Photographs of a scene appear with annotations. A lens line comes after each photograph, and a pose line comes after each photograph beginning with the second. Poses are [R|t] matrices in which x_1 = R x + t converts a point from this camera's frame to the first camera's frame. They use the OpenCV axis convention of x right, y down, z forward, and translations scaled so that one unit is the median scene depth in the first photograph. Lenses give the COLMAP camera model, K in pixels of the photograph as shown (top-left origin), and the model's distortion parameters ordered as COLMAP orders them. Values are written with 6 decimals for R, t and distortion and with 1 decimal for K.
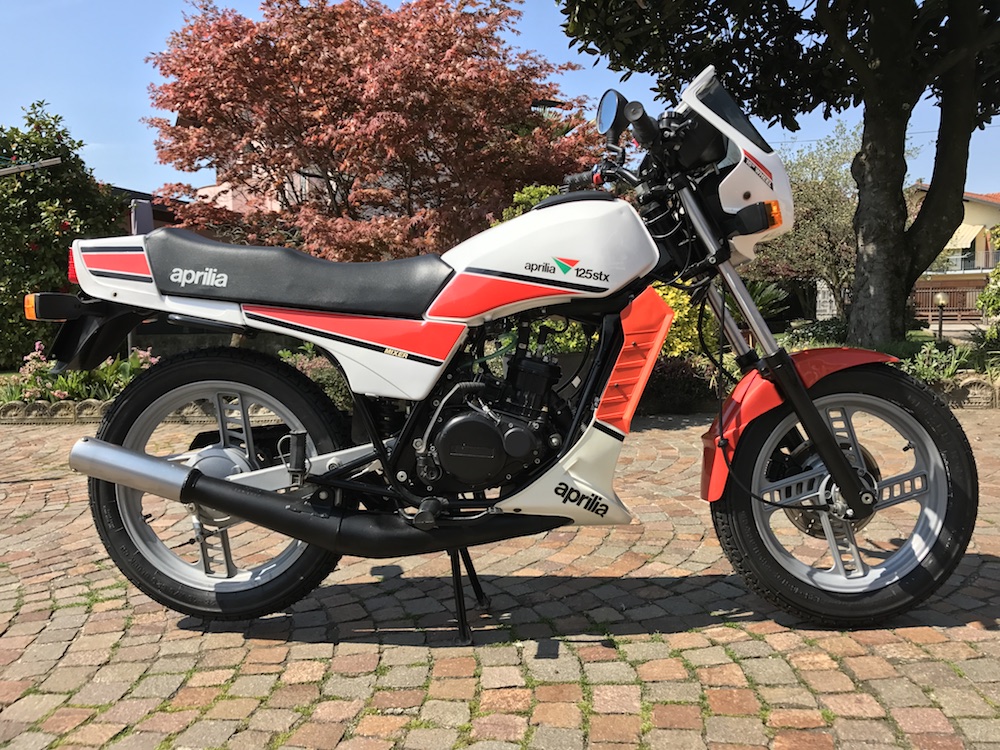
lens RADIAL K [[812.5, 0, 495.2], [0, 812.5, 380.1], [0, 0, 1]] dist [0.013032, -0.005674]
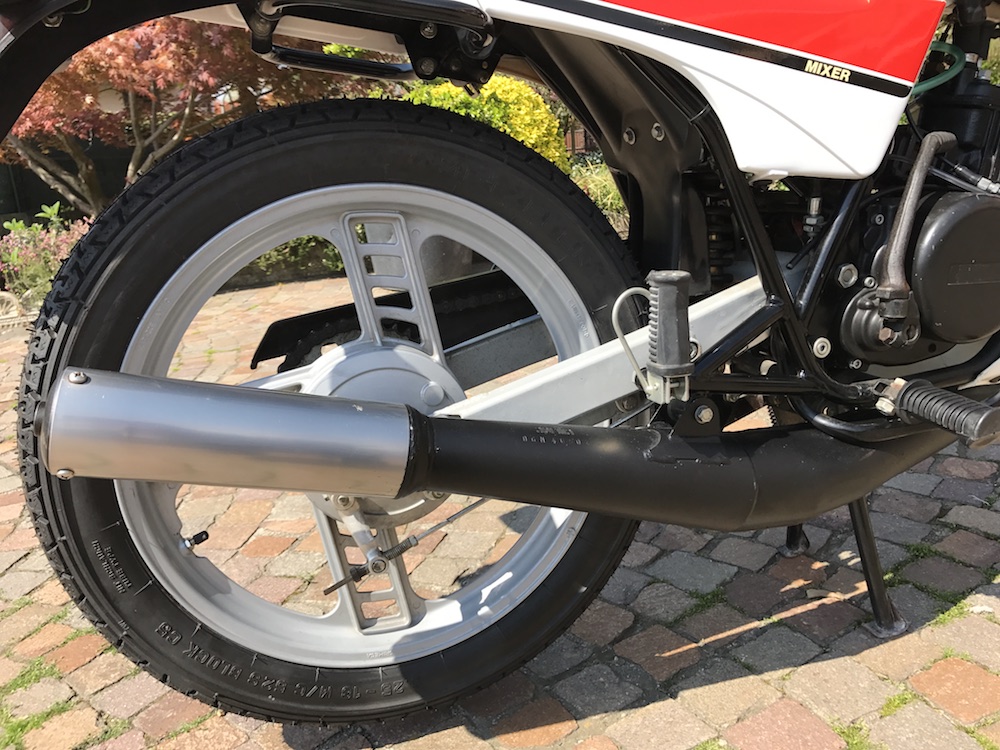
lens RADIAL K [[812.5, 0, 502.2], [0, 812.5, 370.9], [0, 0, 1]] dist [0.013032, -0.005674]
pose [[0.924510, -0.158592, 0.346596, -0.107258], [0.101926, 0.979077, 0.176120, 0.006934], [-0.367276, -0.127498, 0.921332, 0.148391]]
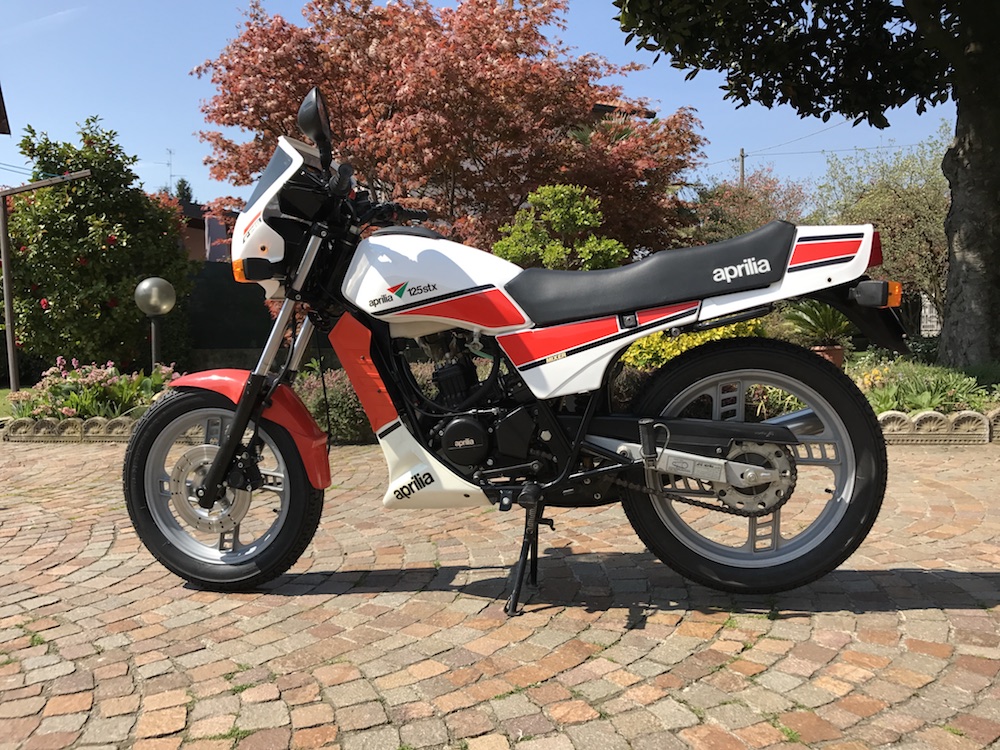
lens RADIAL K [[812.5, 0, 496.8], [0, 812.5, 377.8], [0, 0, 1]] dist [0.013032, -0.005674]
pose [[0.993639, 0.008895, -0.112262, 0.060914], [-0.011239, 0.999732, -0.020257, -0.006779], [0.112052, 0.021390, 0.993472, 0.076957]]
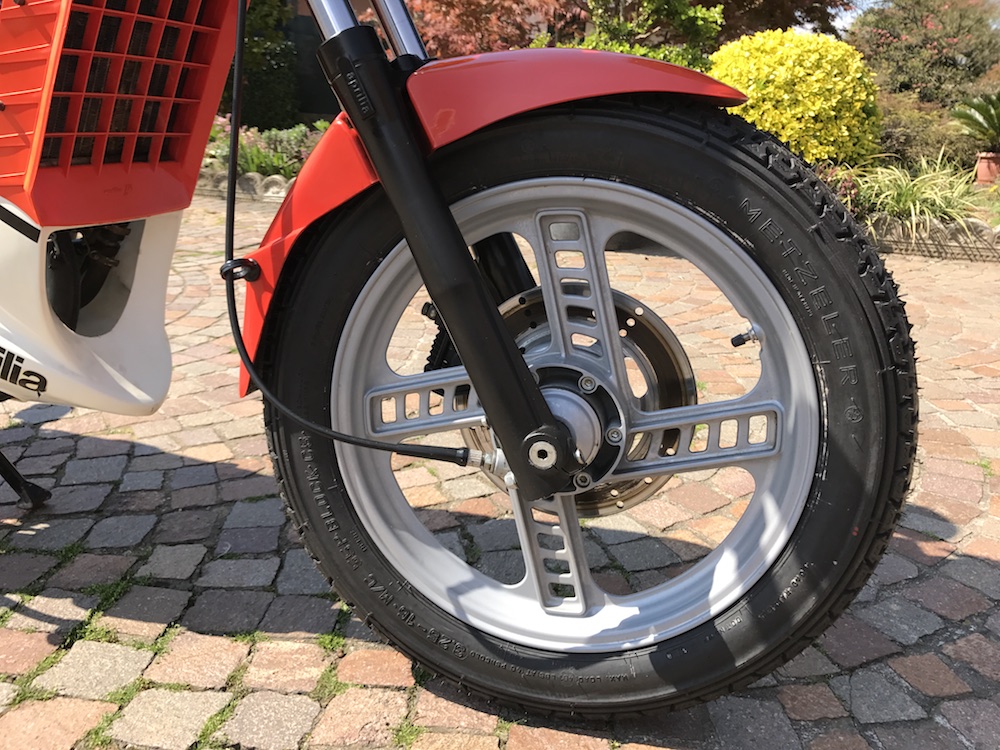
lens RADIAL K [[812.5, 0, 506.5], [0, 812.5, 375.2], [0, 0, 1]] dist [0.013032, -0.005674]
pose [[0.958306, 0.143528, -0.247080, 0.129288], [-0.085531, 0.969132, 0.231233, 0.005172], [0.272641, -0.200459, 0.941001, 0.156315]]
